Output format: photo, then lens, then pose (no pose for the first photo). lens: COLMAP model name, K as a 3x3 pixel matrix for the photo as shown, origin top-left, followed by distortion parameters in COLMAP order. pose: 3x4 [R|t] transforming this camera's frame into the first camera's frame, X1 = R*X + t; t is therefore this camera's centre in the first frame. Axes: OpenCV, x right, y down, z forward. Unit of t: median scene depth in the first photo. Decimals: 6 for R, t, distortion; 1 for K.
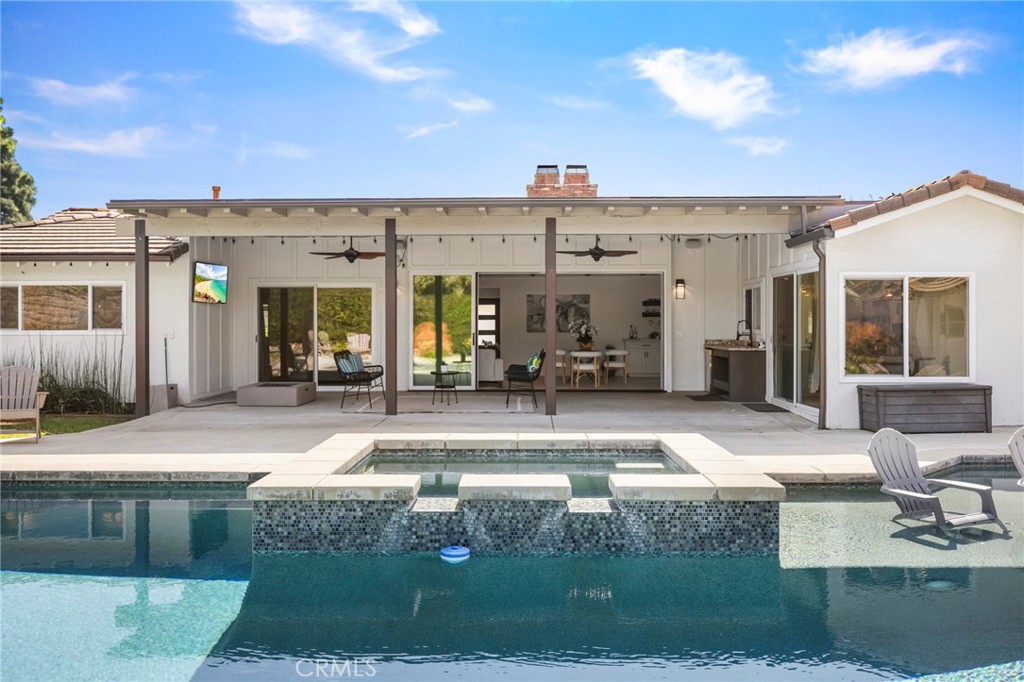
lens RADIAL K [[821.2, 0, 511.7], [0, 821.2, 336.5], [0, 0, 1]] dist [-0.018481, -0.000077]
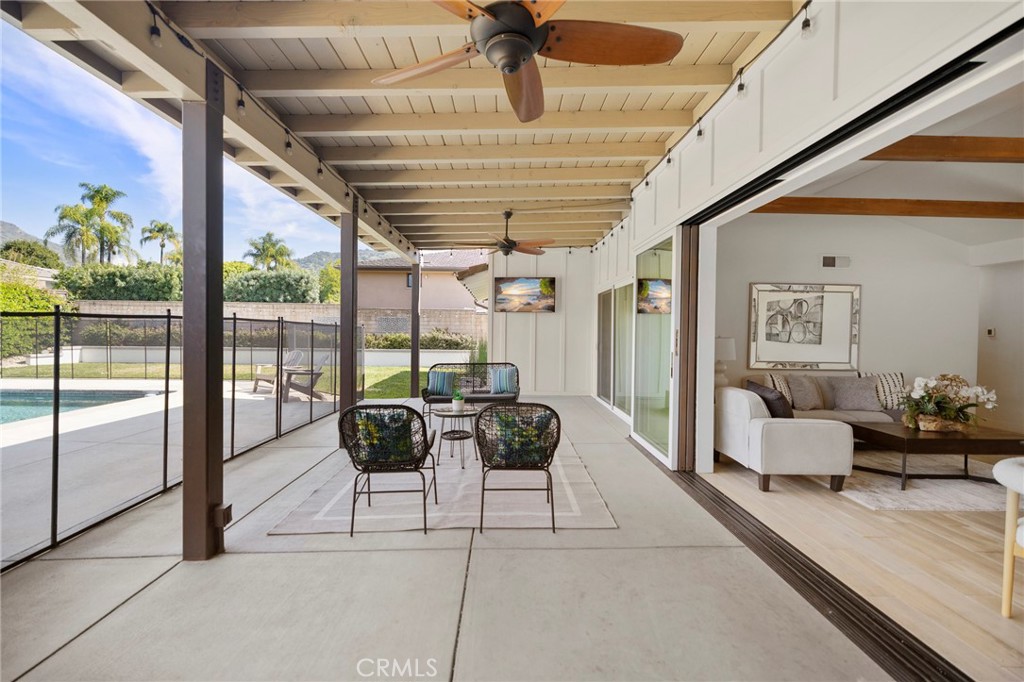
lens RADIAL K [[428.9, 0, 507.9], [0, 428.9, 336.2], [0, 0, 1]] dist [0.001814, -0.000600]
pose [[0.030920, 0.016943, -0.999378, 0.222859], [-0.026567, 0.999517, 0.016124, -0.016887], [0.999169, 0.026052, 0.031356, 0.982200]]
